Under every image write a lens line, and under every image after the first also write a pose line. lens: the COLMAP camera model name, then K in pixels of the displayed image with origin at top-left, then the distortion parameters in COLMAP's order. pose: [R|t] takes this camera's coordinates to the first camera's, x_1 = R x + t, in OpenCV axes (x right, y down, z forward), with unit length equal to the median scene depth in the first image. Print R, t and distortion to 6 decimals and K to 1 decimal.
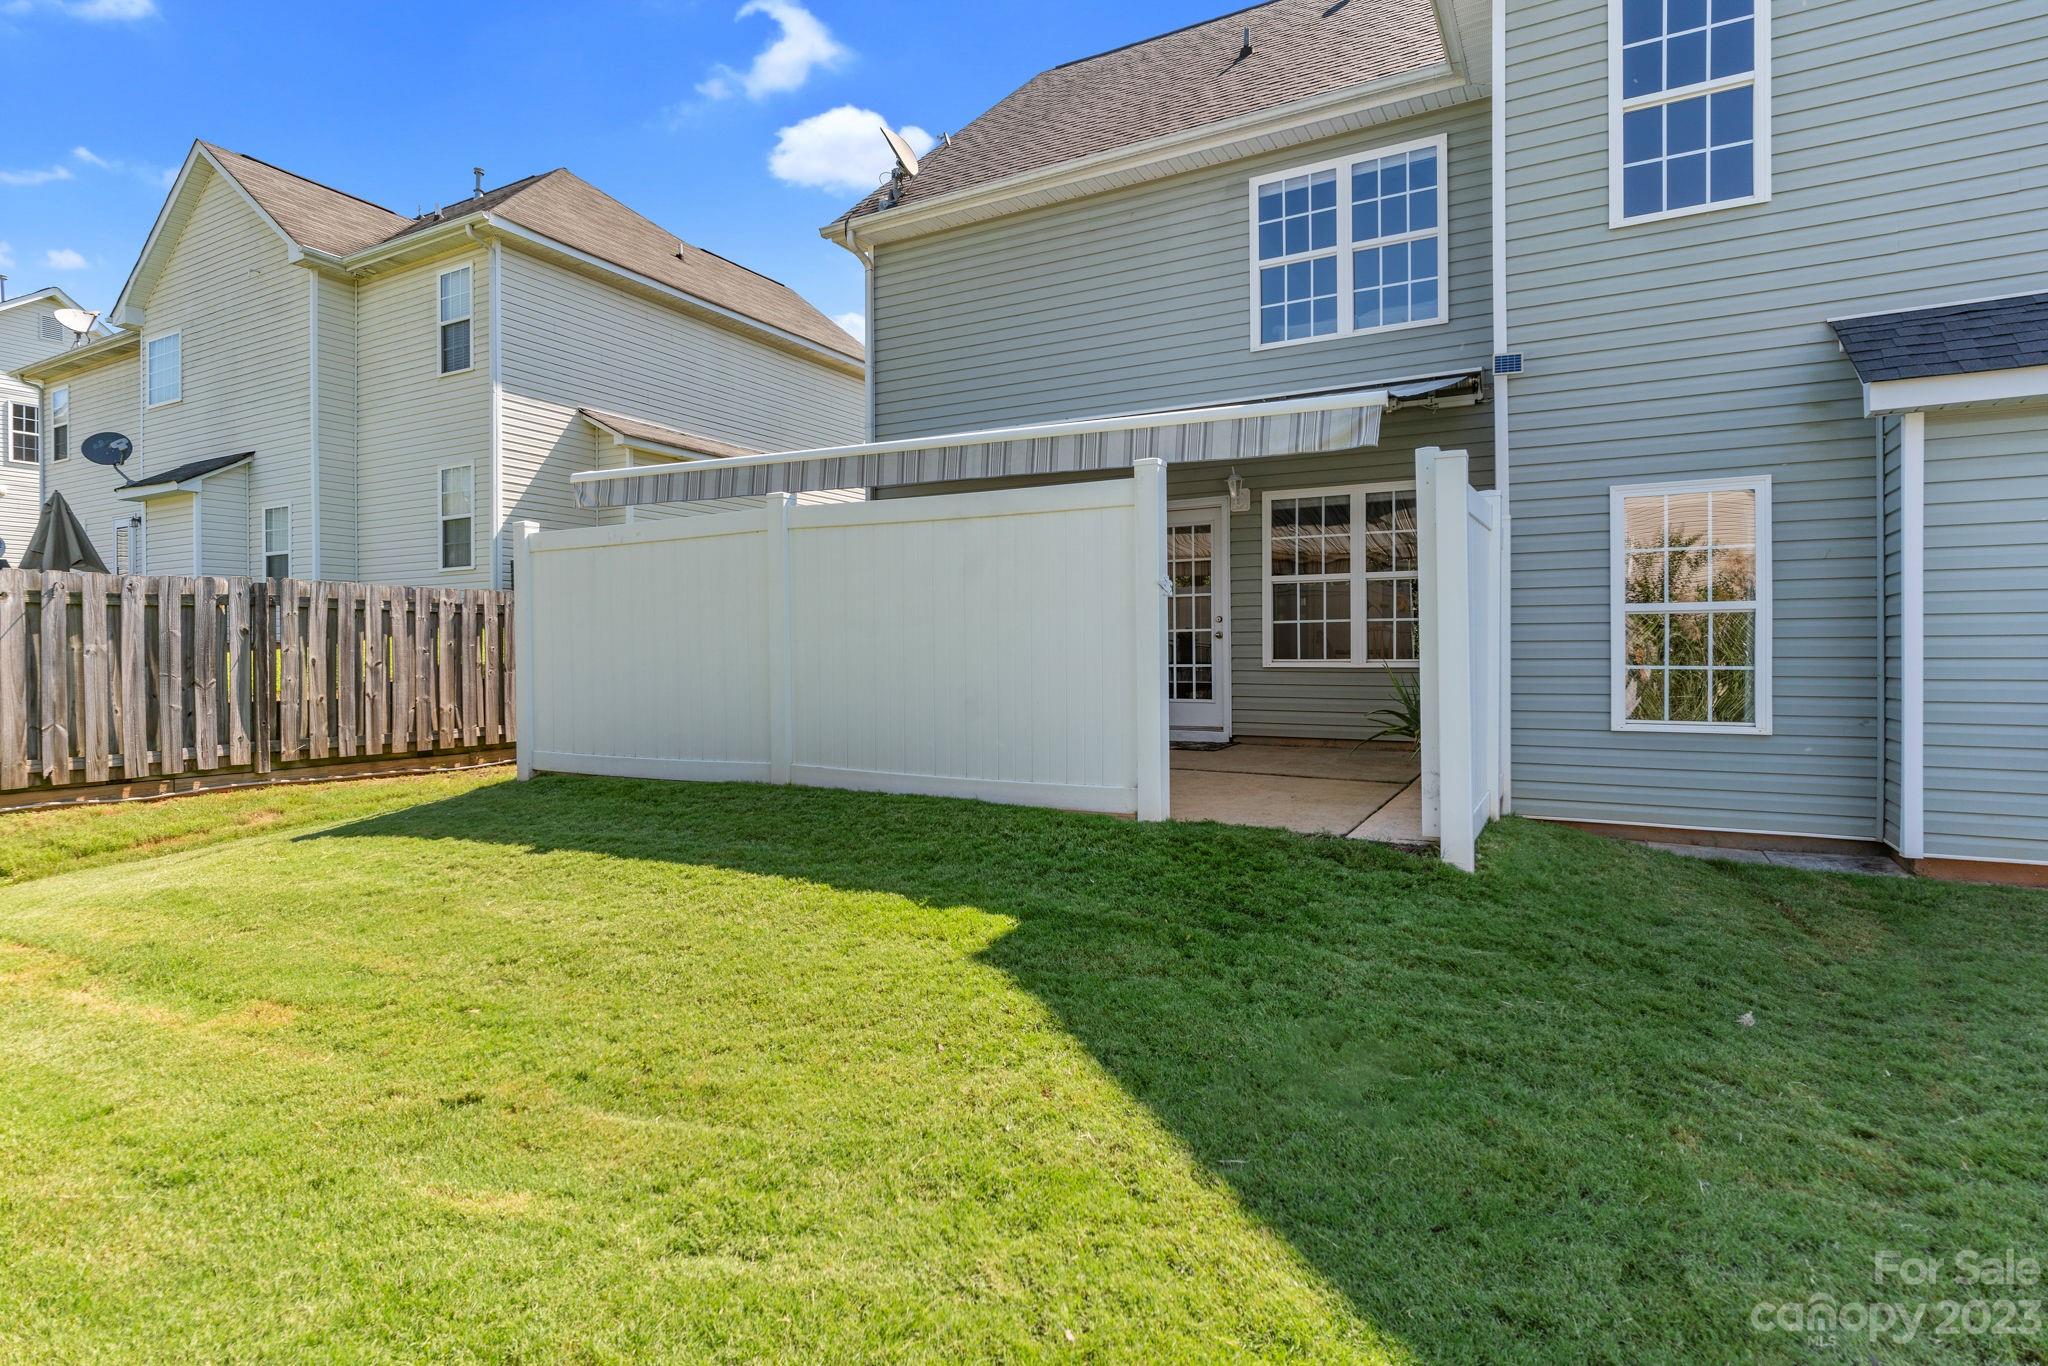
lens RADIAL K [[1042.2, 0, 1024.3], [0, 1042.2, 637.2], [0, 0, 1]] dist [-0.002664, 0.000603]
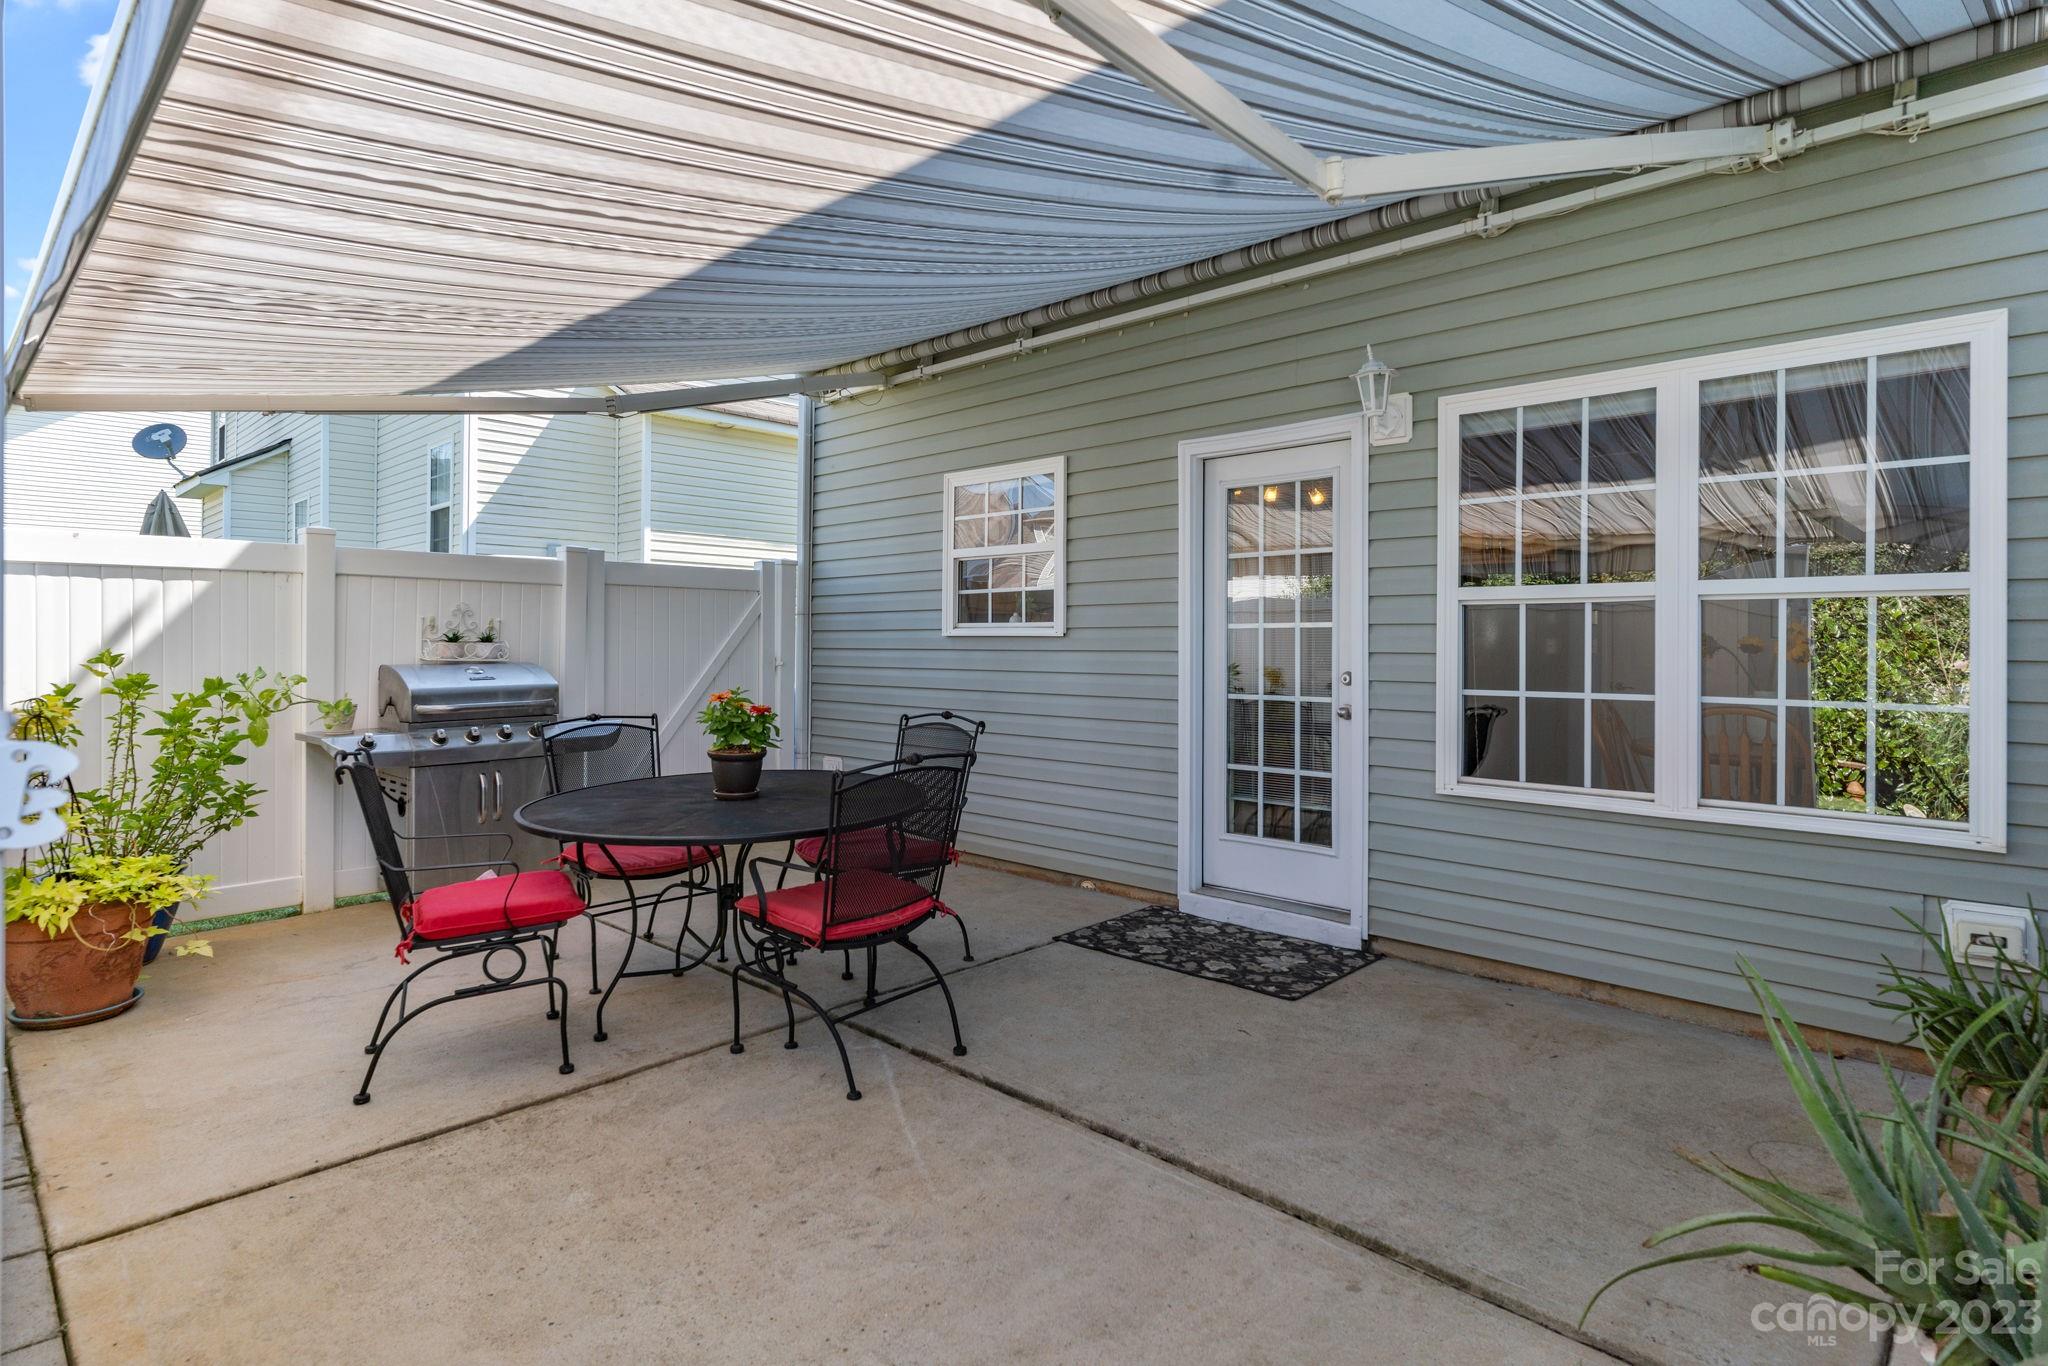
lens RADIAL K [[1042.2, 0, 1024.3], [0, 1042.2, 637.2], [0, 0, 1]] dist [-0.002664, 0.000603]
pose [[0.966854, 0.007731, -0.255213, 0.170589], [-0.003948, 0.999875, 0.015333, -0.043312], [0.255299, -0.013817, 0.966763, 0.521319]]
